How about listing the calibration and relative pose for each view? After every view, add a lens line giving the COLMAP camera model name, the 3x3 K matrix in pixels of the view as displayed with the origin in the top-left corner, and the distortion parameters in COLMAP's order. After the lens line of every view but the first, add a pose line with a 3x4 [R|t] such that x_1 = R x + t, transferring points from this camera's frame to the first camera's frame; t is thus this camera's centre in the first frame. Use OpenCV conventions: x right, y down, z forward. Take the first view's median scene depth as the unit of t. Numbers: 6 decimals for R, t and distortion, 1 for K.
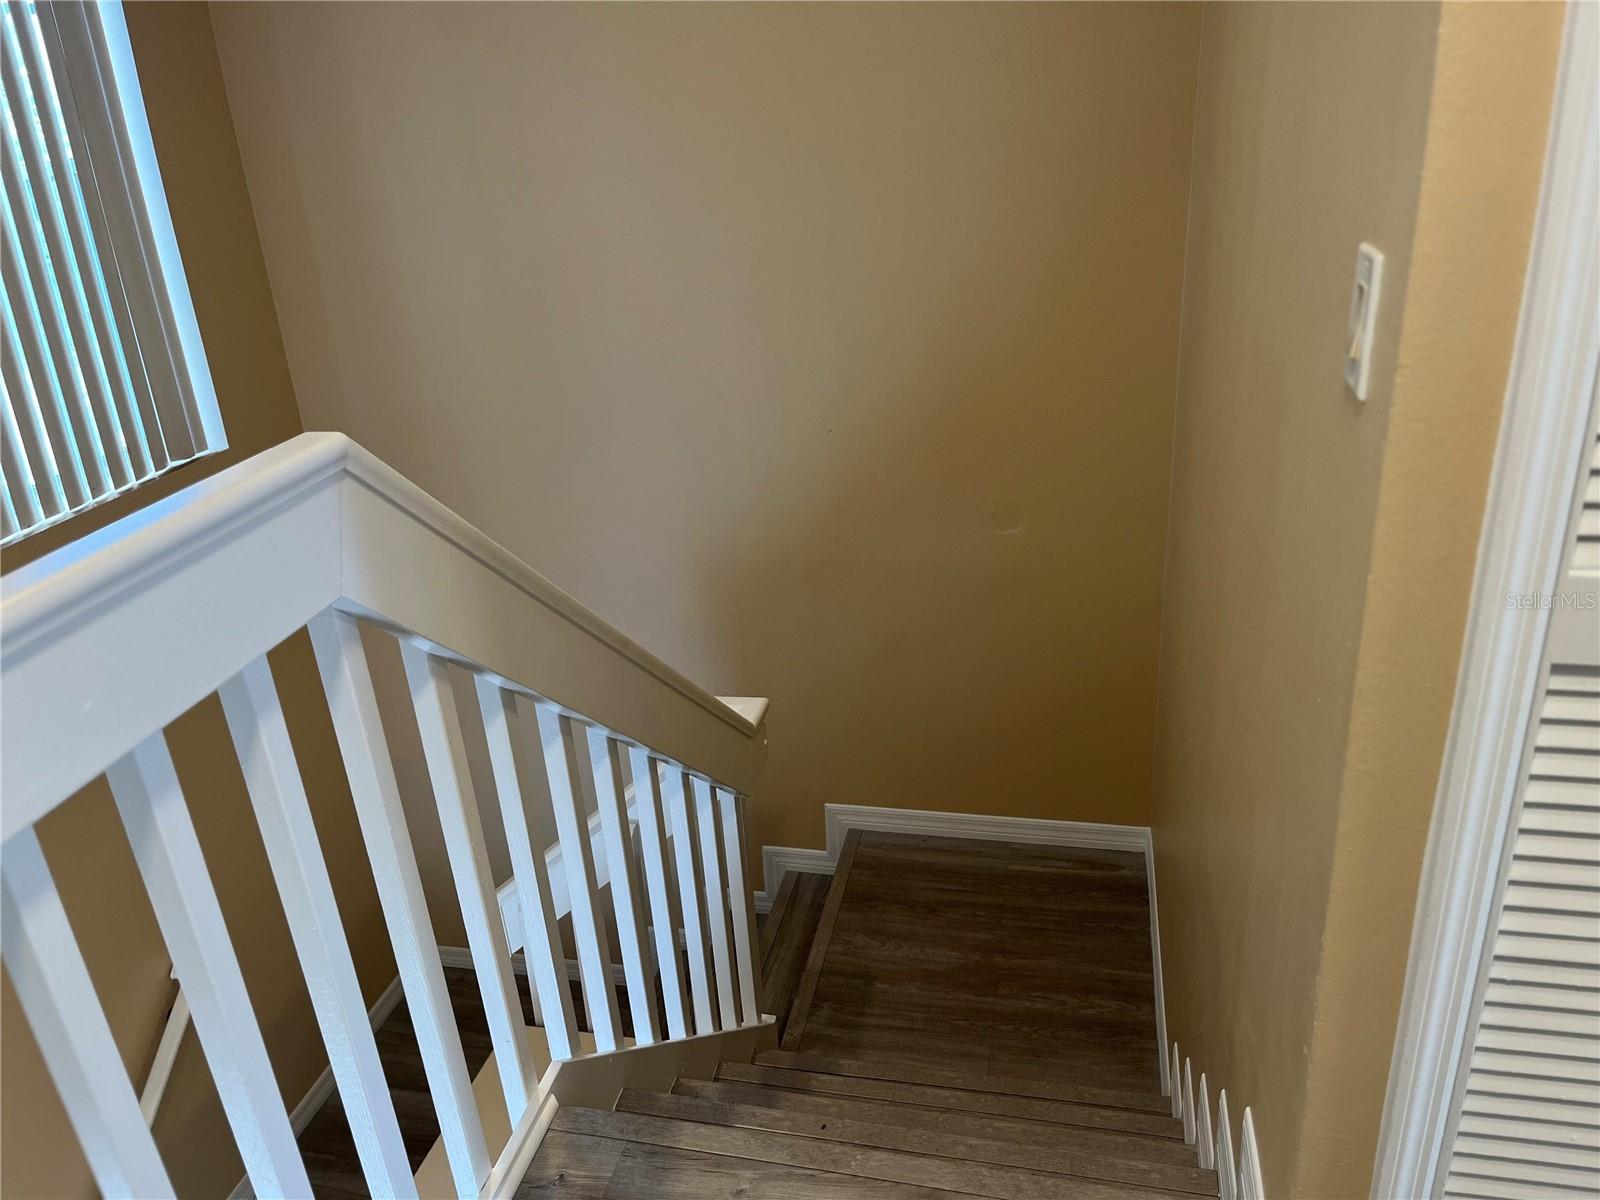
lens RADIAL K [[1211.4, 0, 800.5], [0, 1211.4, 603.7], [0, 0, 1]] dist [0.049060, -0.059575]
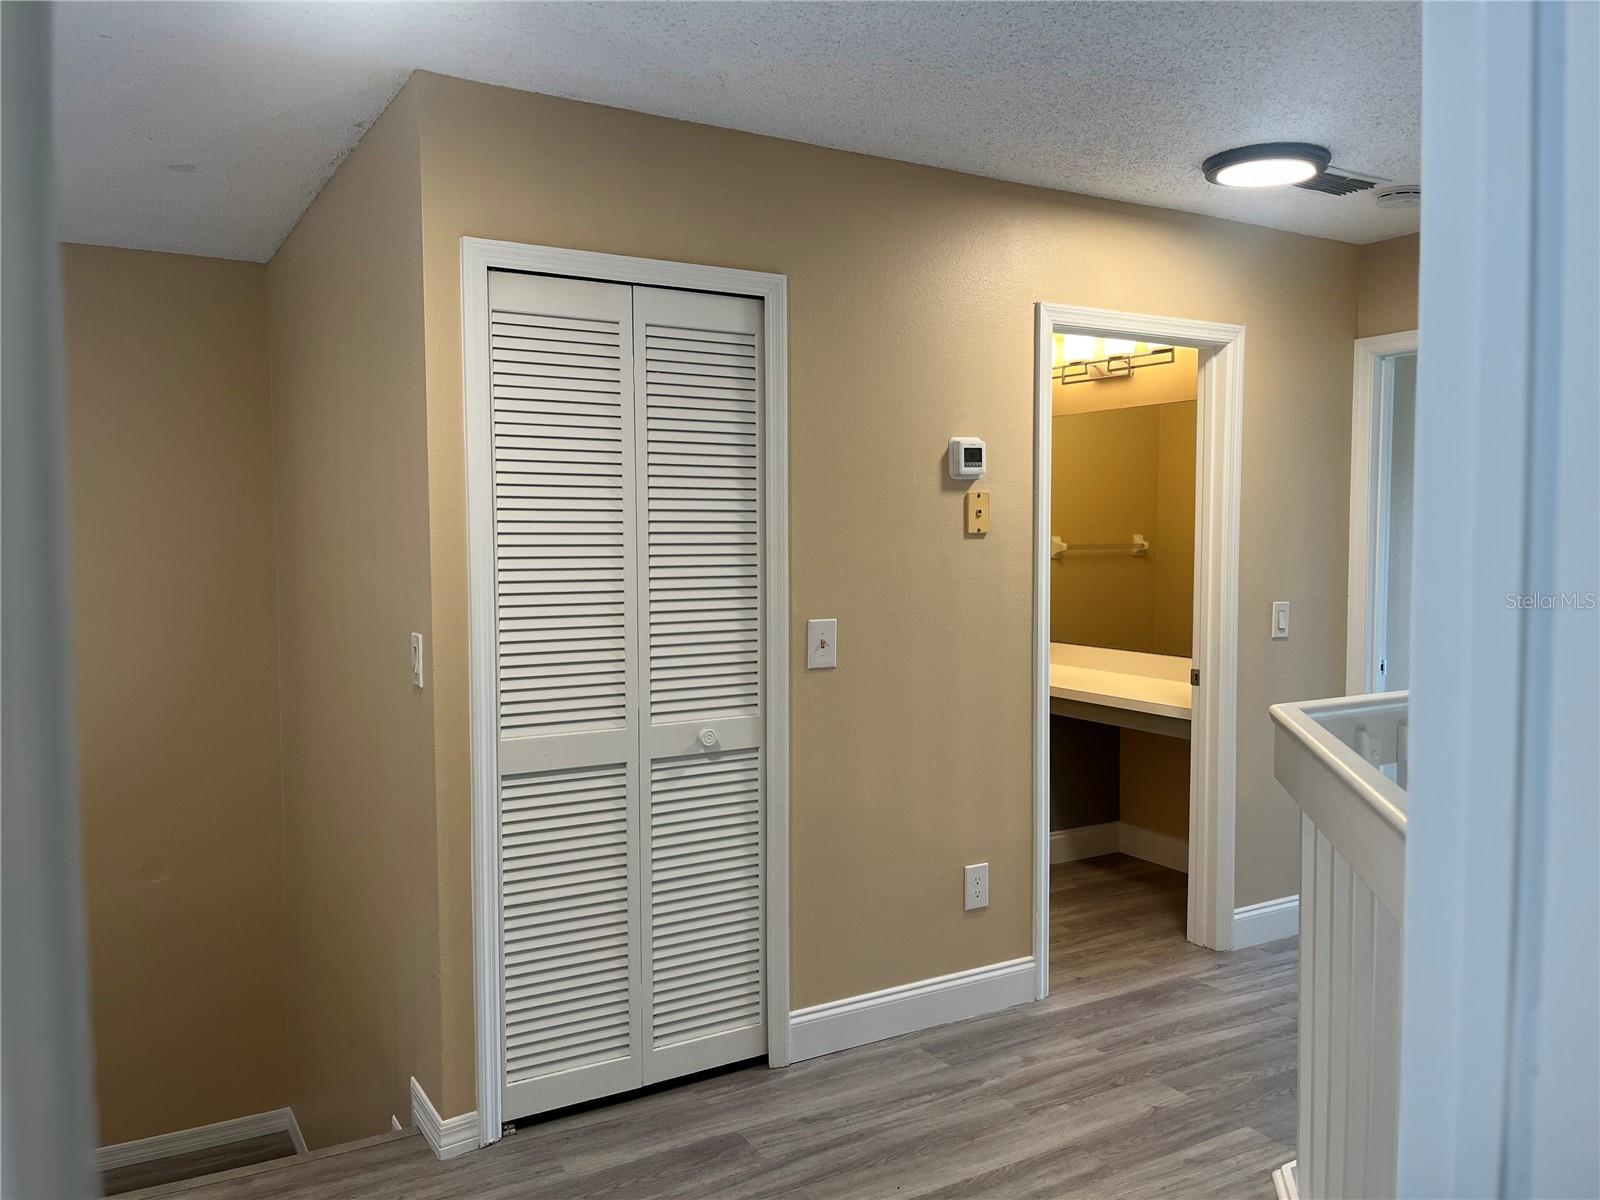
lens RADIAL K [[1211.4, 0, 798.7], [0, 1211.4, 599.0], [0, 0, 1]] dist [0.049060, -0.059575]
pose [[0.723867, 0.019984, 0.689650, -0.769059], [0.231871, 0.934394, -0.270451, 0.556134], [-0.649809, 0.355681, 0.671744, -1.365346]]
